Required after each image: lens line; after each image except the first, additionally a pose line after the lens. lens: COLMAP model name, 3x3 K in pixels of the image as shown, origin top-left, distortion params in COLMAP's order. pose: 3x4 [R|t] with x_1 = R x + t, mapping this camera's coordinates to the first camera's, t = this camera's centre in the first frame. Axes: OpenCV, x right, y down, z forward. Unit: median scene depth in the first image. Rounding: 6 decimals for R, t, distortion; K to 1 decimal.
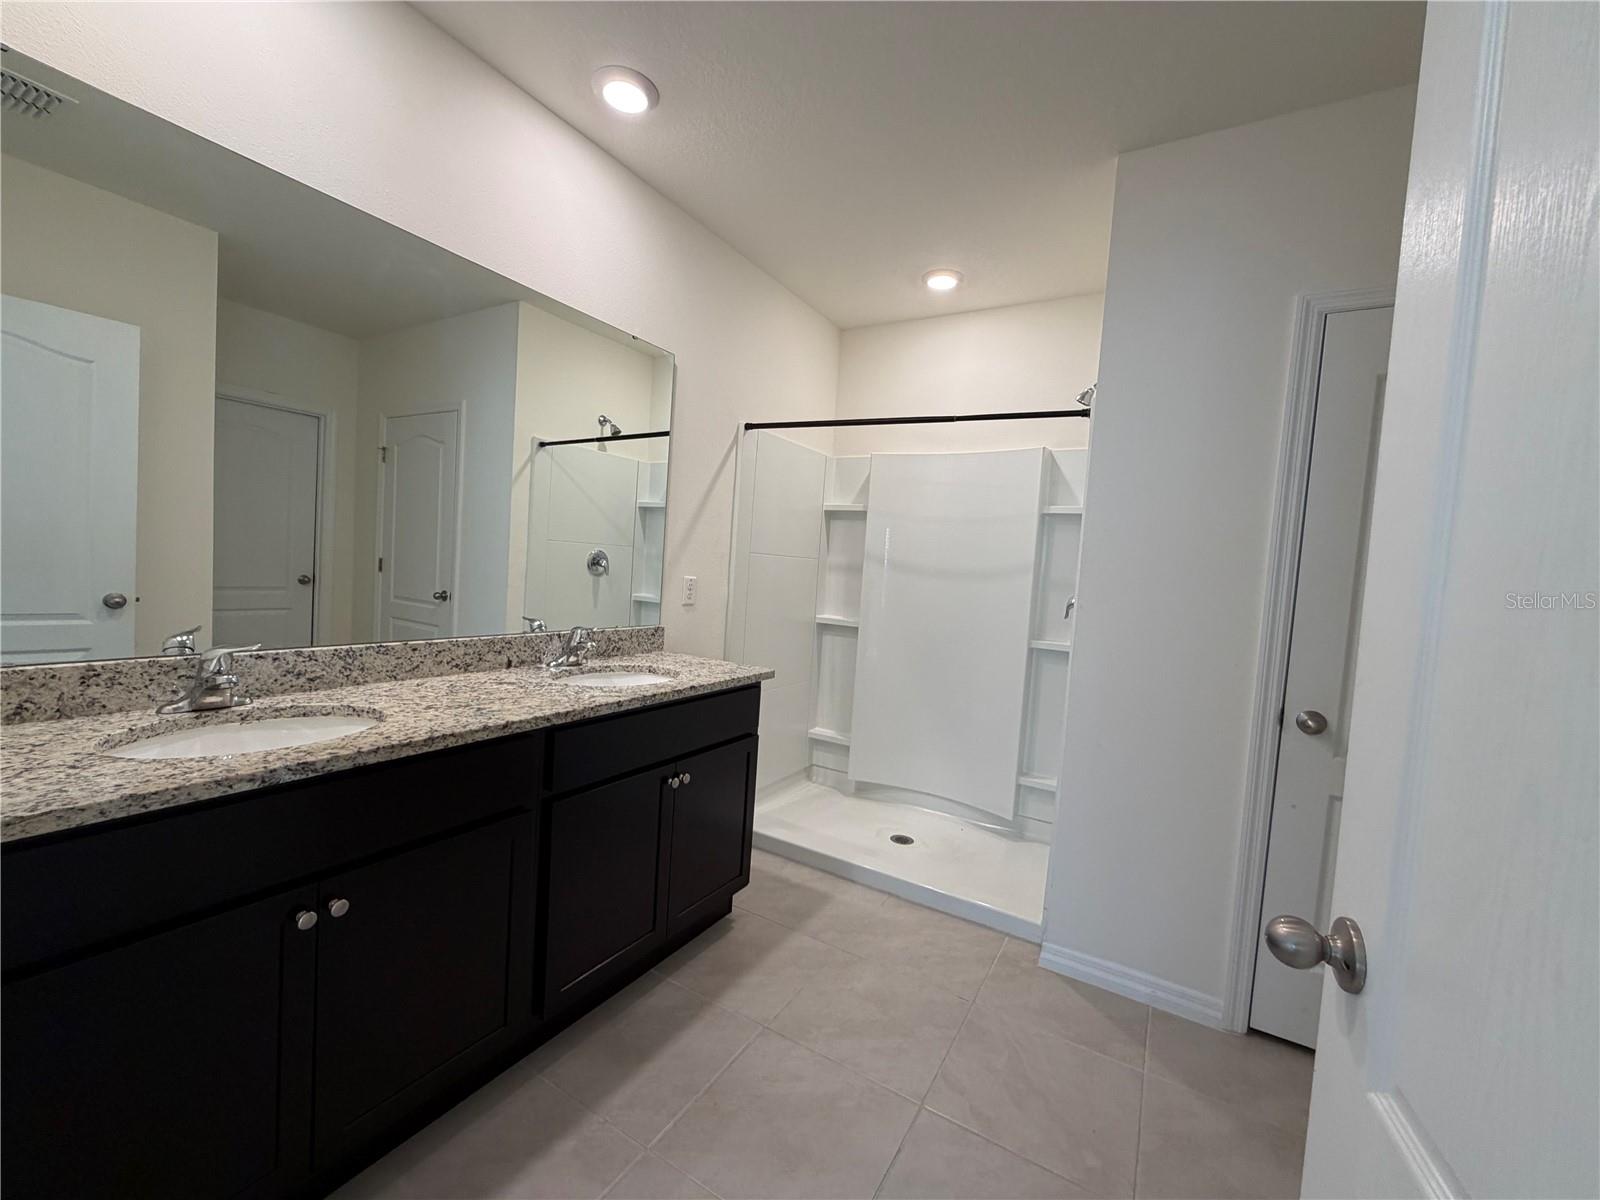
lens RADIAL K [[634.7, 0, 798.8], [0, 634.7, 601.7], [0, 0, 1]] dist [-0.001356, -0.000366]
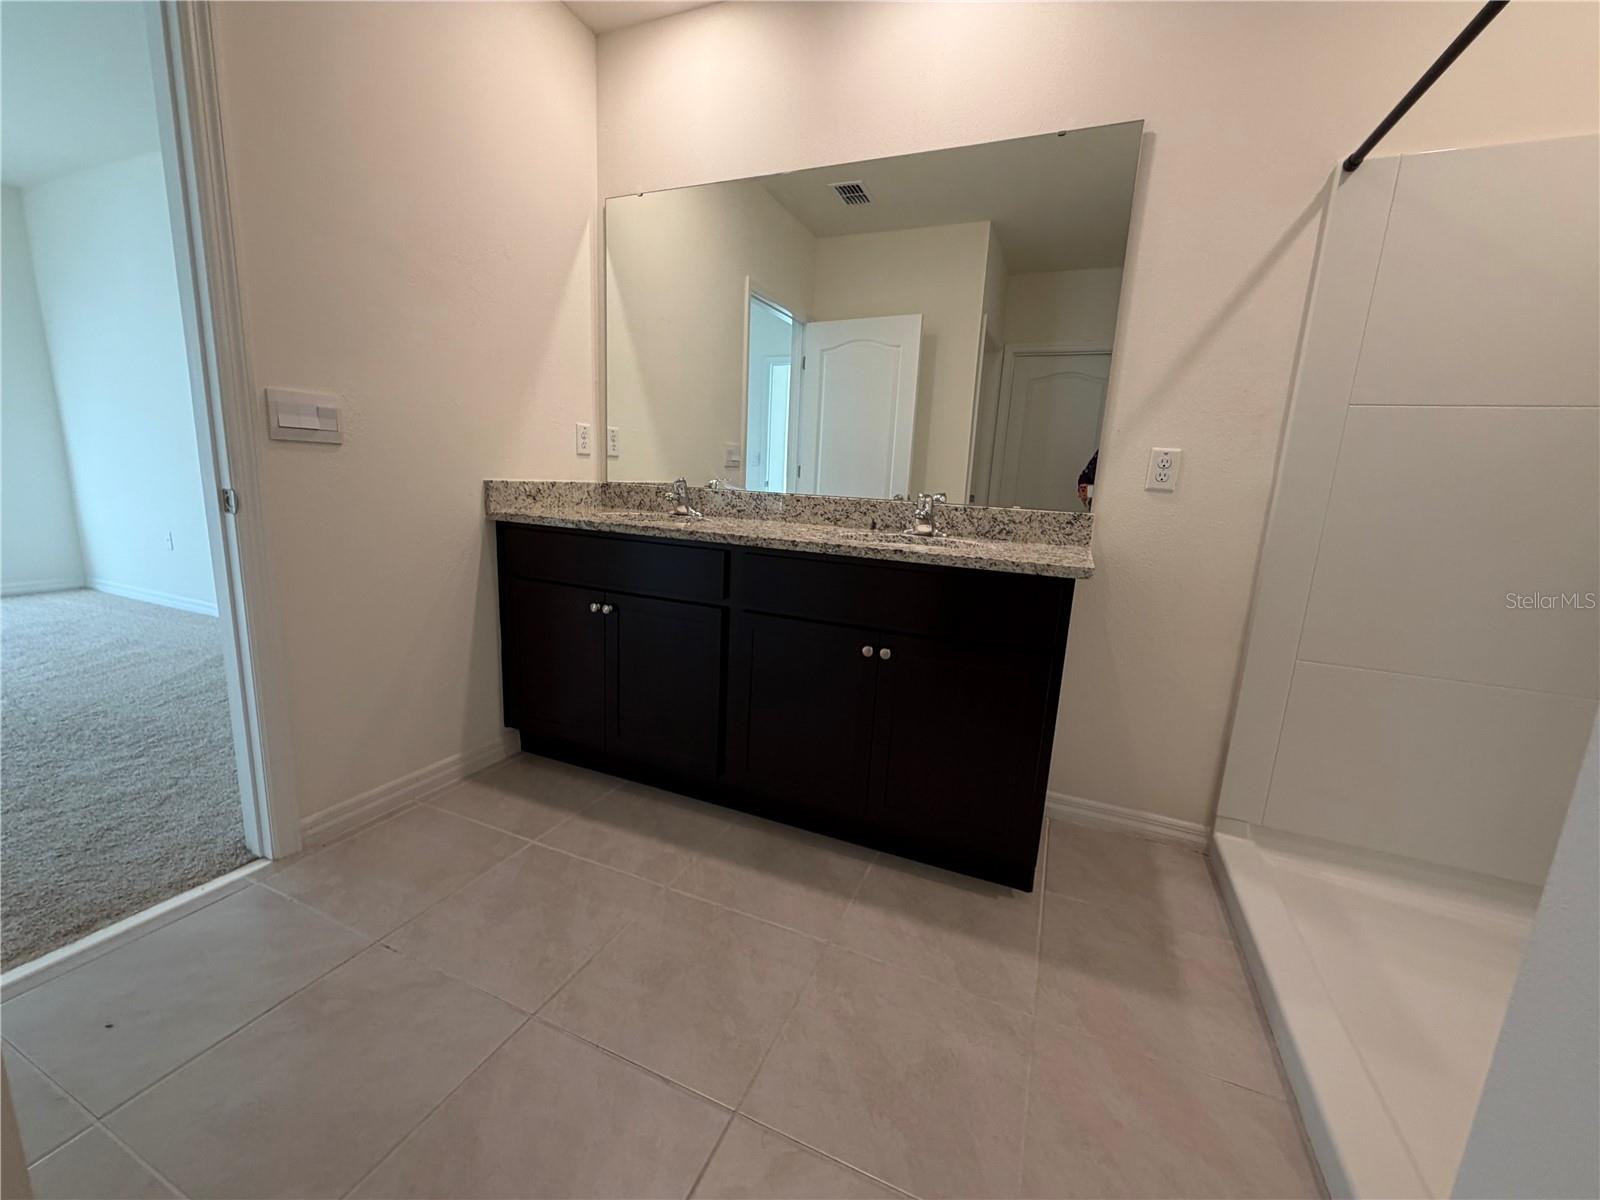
lens RADIAL K [[634.7, 0, 798.8], [0, 634.7, 601.7], [0, 0, 1]] dist [-0.001356, -0.000366]
pose [[0.147324, 0.137544, -0.979478, 0.668061], [-0.095486, 0.987636, 0.124327, 0.110173], [0.984468, 0.075210, 0.158636, 0.744729]]
